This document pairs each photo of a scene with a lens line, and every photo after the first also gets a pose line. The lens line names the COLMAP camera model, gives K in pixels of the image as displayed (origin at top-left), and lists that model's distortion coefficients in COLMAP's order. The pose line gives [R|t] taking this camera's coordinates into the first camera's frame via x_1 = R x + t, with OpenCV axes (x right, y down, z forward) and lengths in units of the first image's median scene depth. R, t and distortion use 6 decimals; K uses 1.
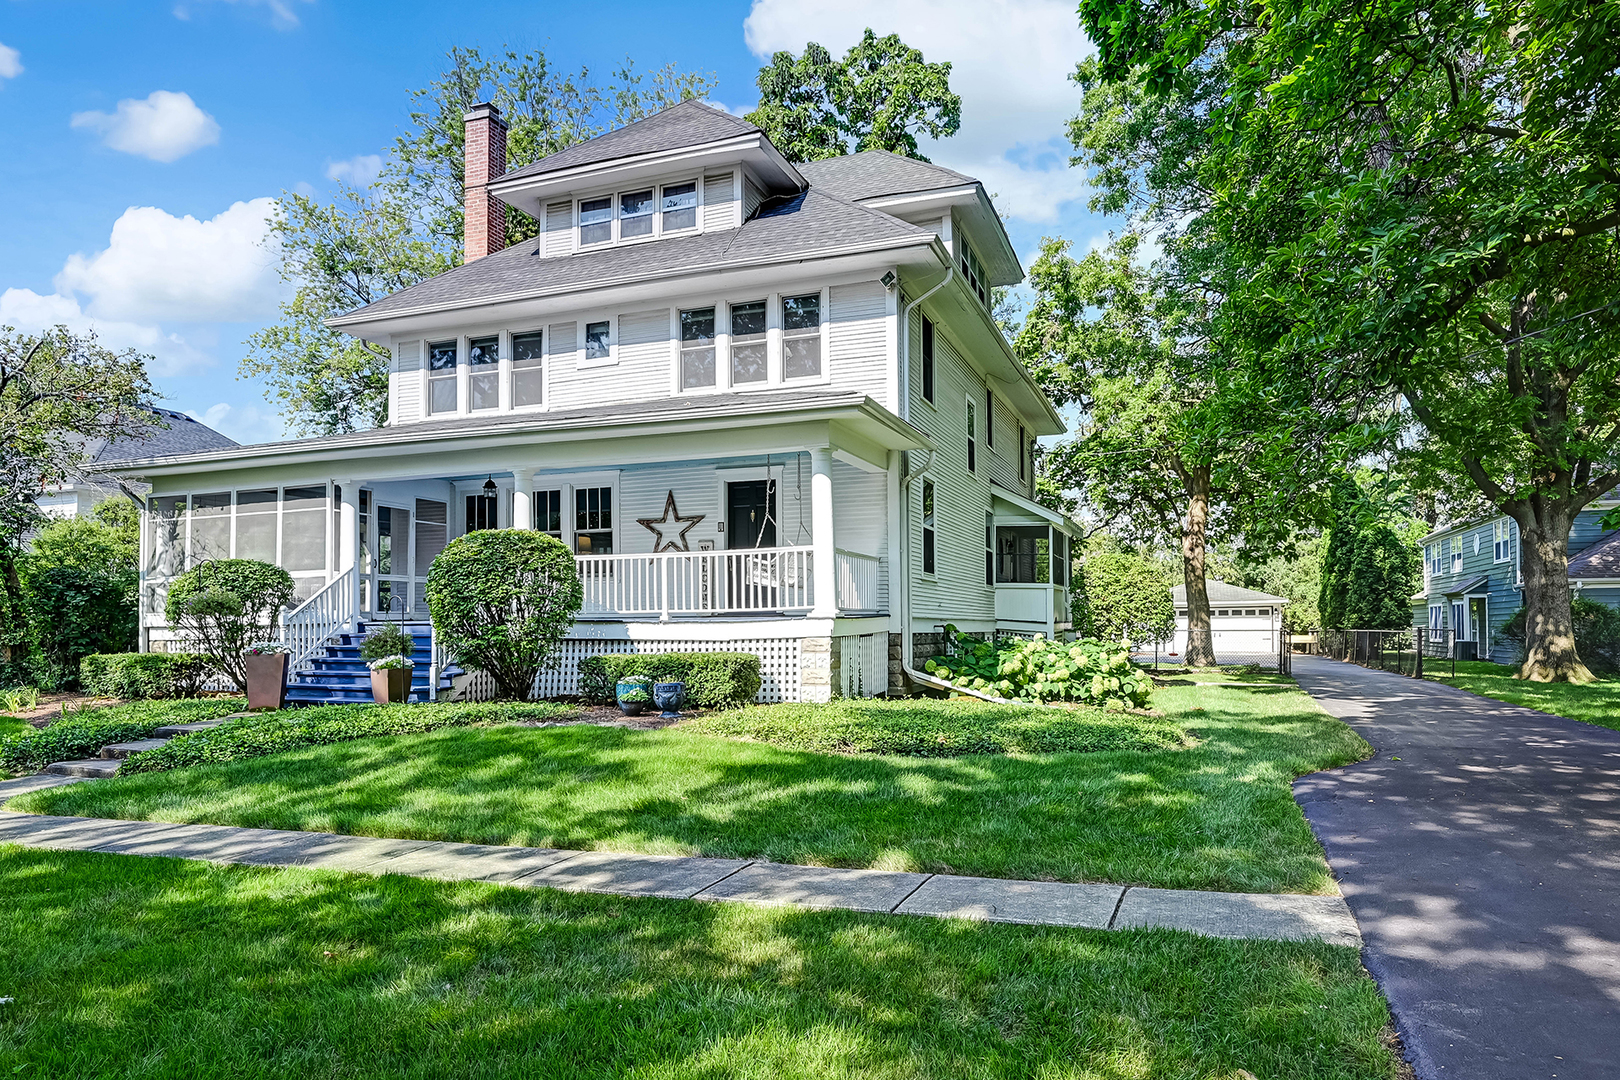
lens RADIAL K [[973.0, 0, 813.2], [0, 973.0, 537.2], [0, 0, 1]] dist [0.004745, -0.000563]
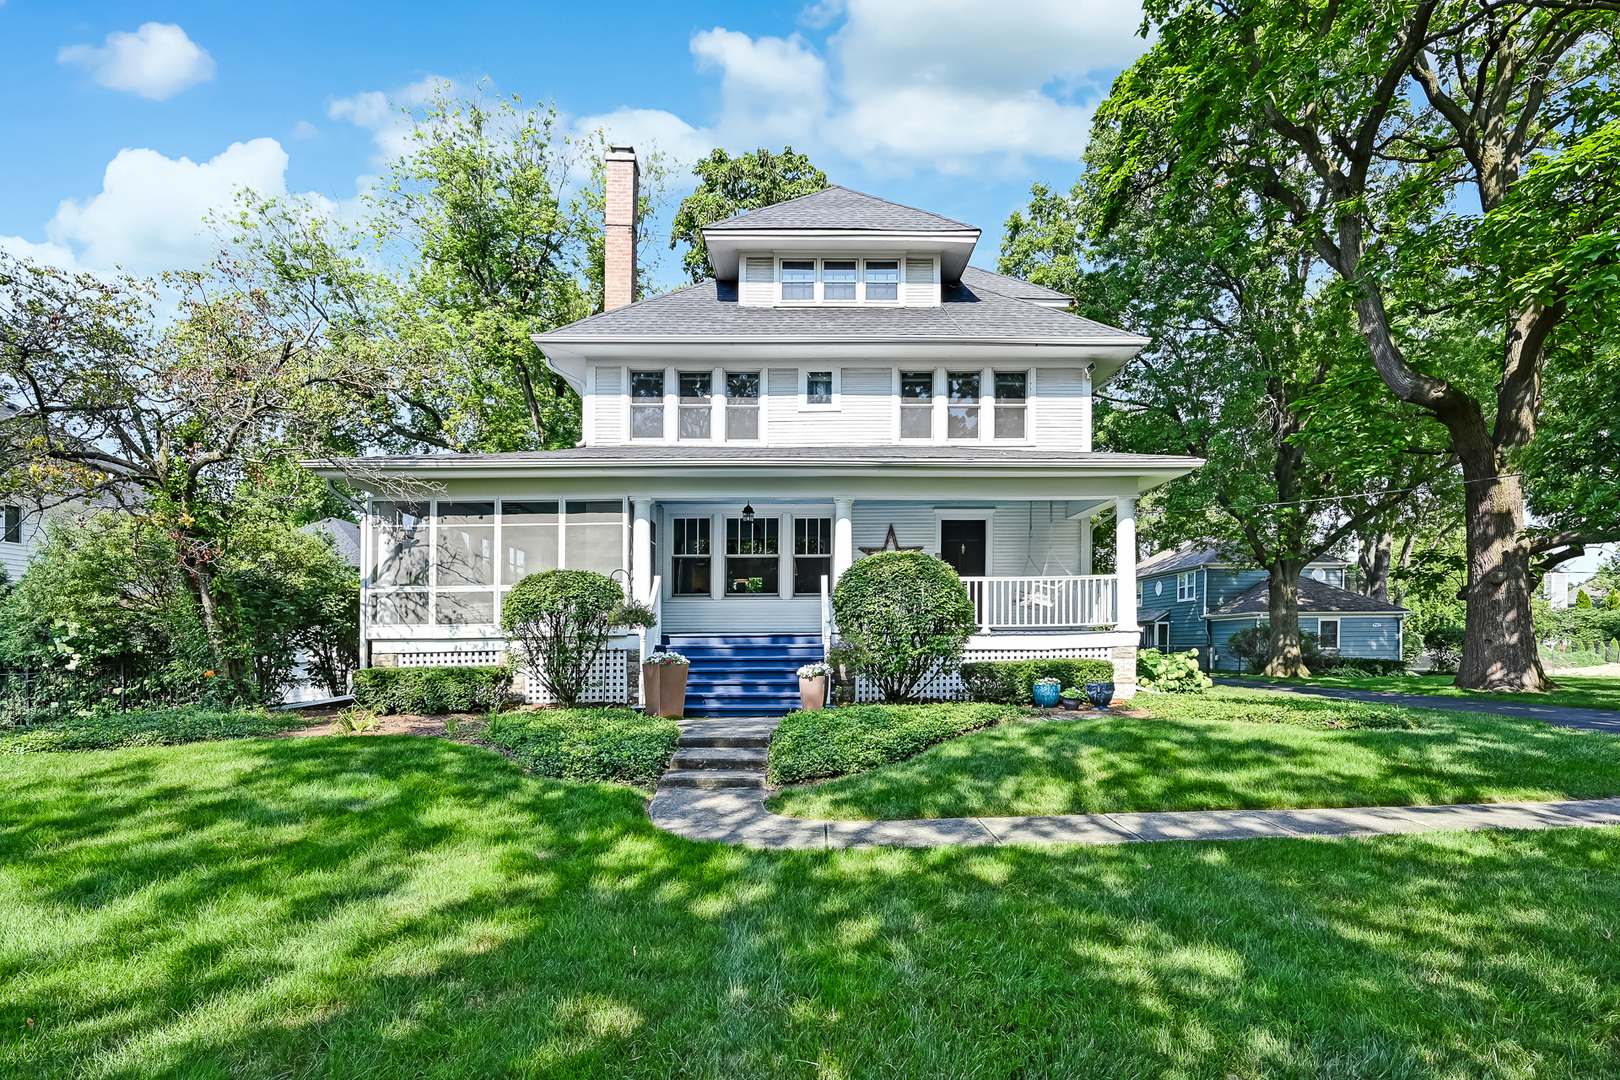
lens RADIAL K [[779.9, 0, 785.9], [0, 779.9, 603.8], [0, 0, 1]] dist [0.012094, 0.001238]
pose [[0.931687, 0.018261, 0.362802, -0.601277], [-0.032439, 0.998928, 0.033025, 0.020993], [-0.361810, -0.042538, 0.931281, 0.160045]]
